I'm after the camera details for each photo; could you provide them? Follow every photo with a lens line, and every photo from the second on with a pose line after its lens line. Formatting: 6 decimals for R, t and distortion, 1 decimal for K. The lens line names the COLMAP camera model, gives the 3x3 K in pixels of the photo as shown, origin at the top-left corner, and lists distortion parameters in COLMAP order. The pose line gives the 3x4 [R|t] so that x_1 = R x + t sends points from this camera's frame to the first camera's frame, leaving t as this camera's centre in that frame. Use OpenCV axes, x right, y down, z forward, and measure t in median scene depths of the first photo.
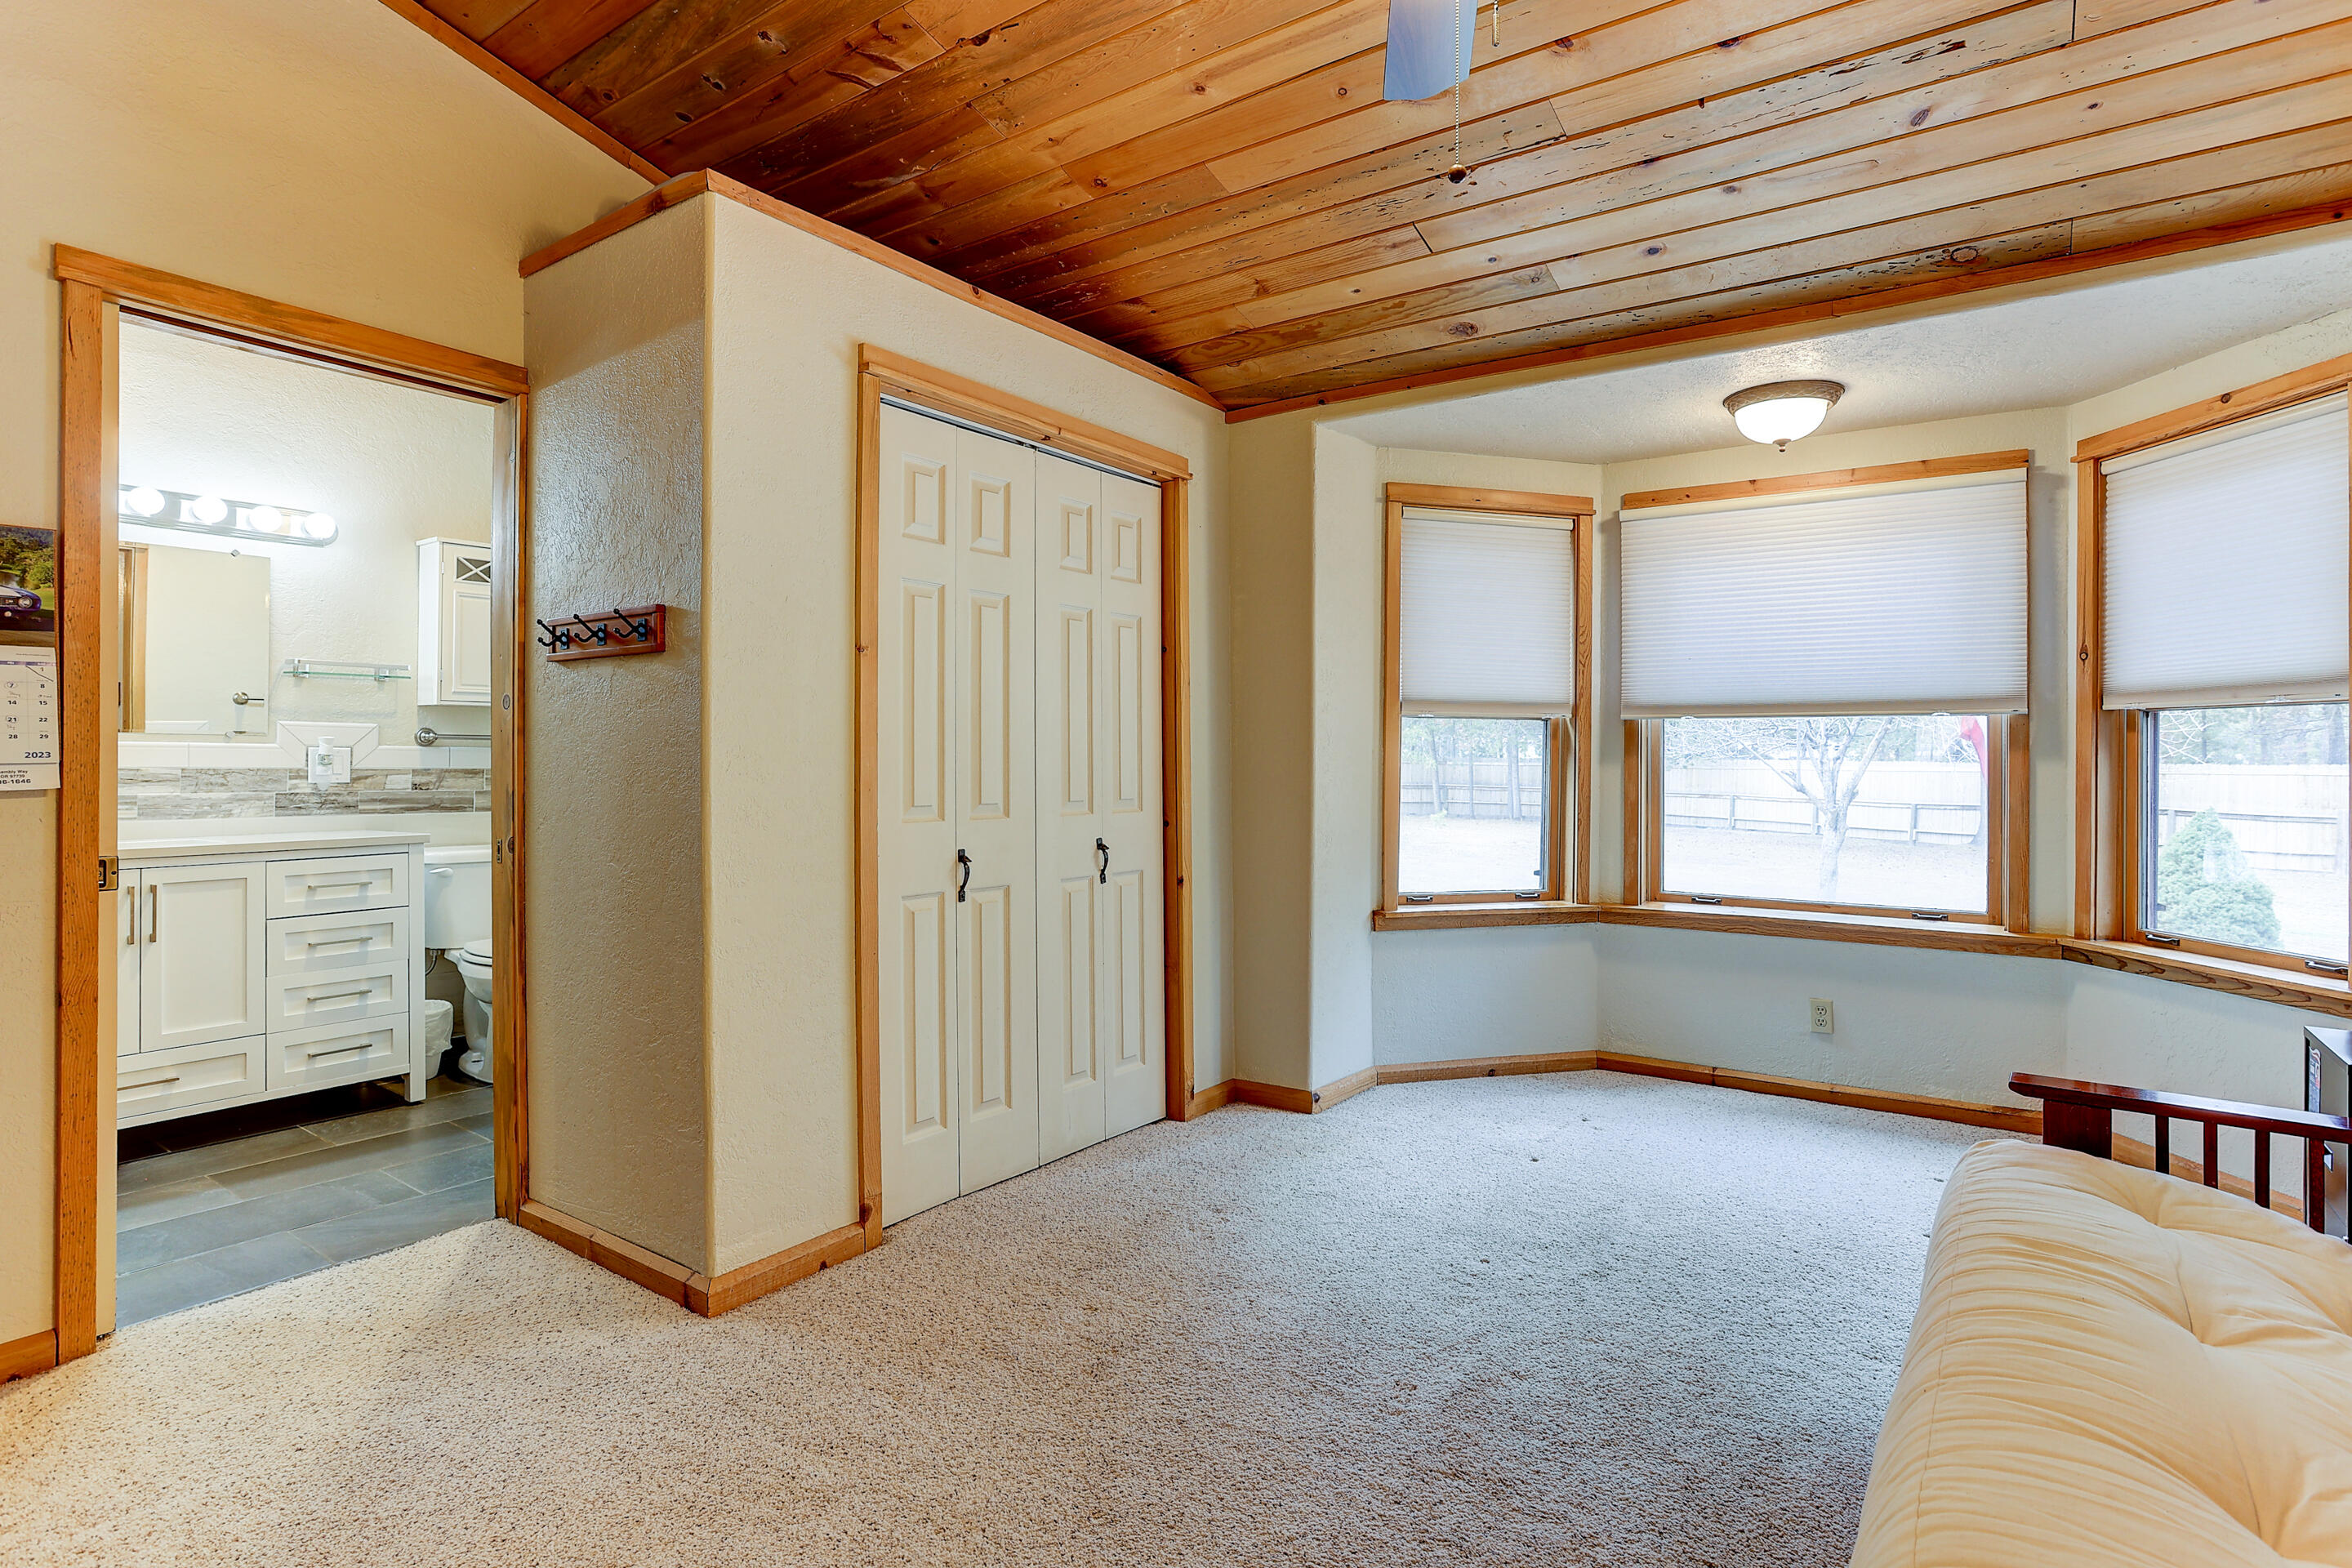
lens RADIAL K [[1185.5, 0, 1176.0], [0, 1185.5, 784.0], [0, 0, 1]] dist [-0.028763, 0.013404]
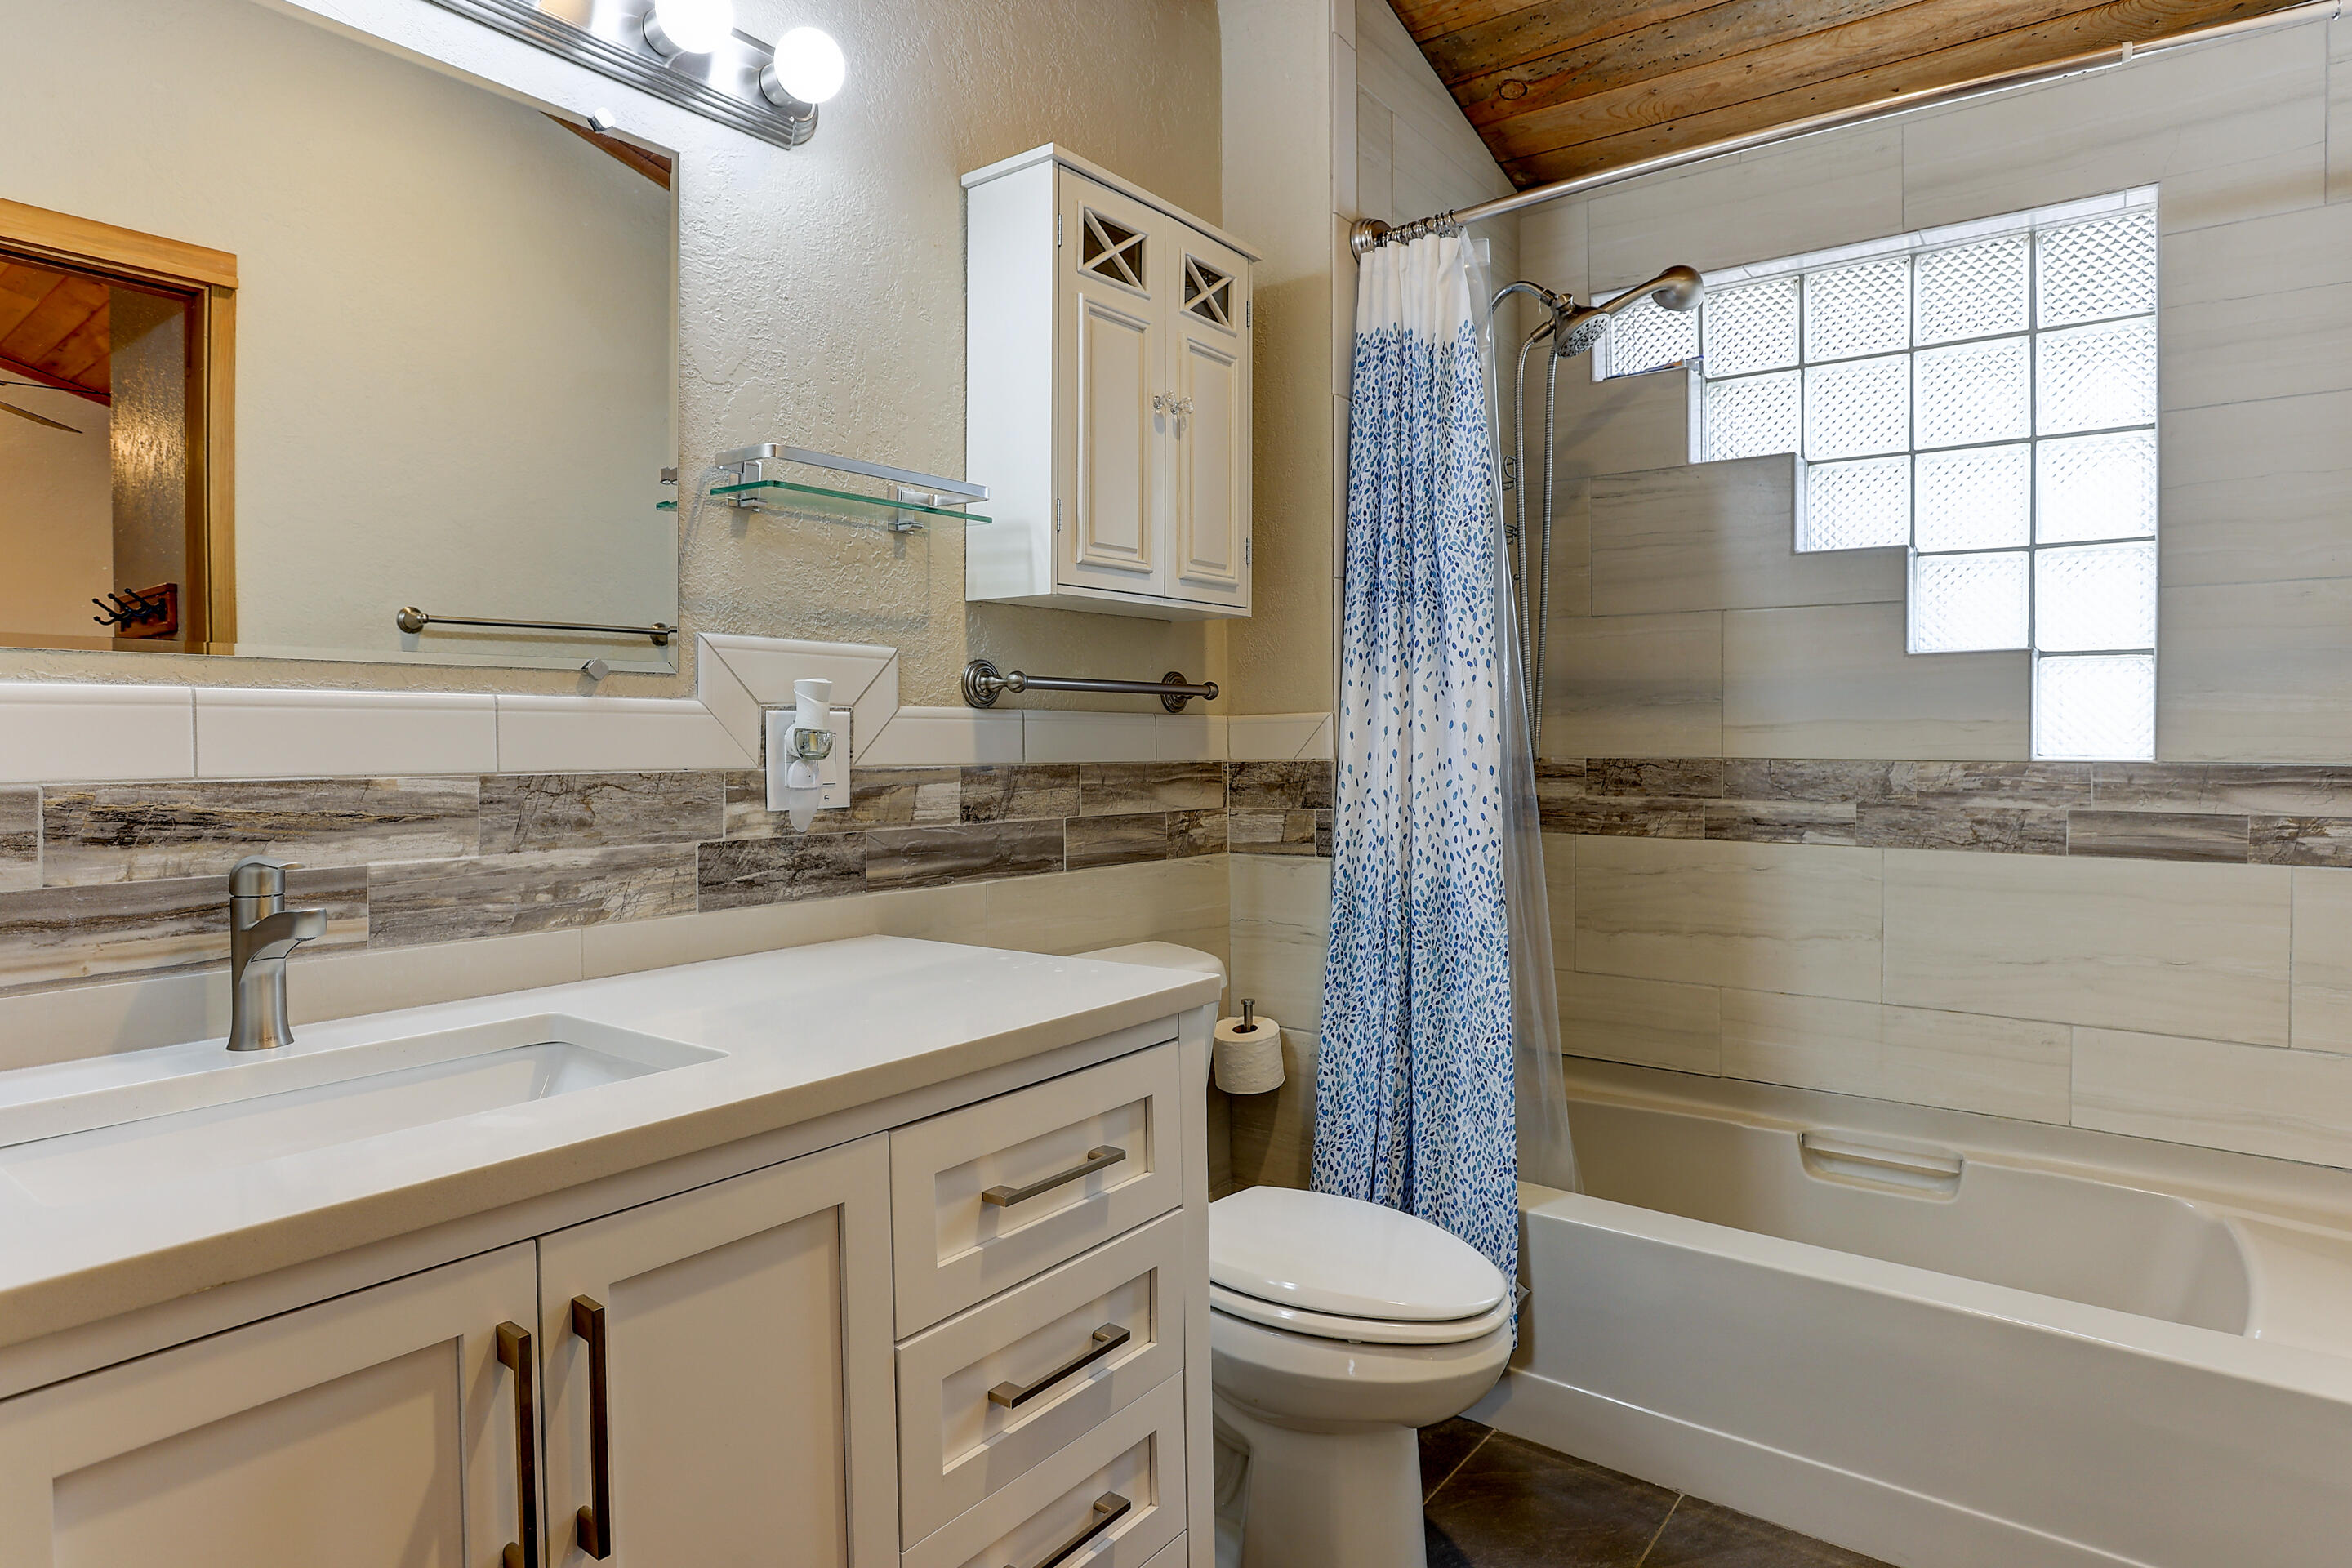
lens RADIAL K [[1362.6, 0, 1176.0], [0, 1362.6, 784.0], [0, 0, 1]] dist [-0.050066, -0.000085]
pose [[0.999079, -0.006600, -0.042399, -0.584422], [0.007242, 0.999861, 0.014990, -0.013970], [0.042295, -0.015283, 0.998988, 0.581940]]
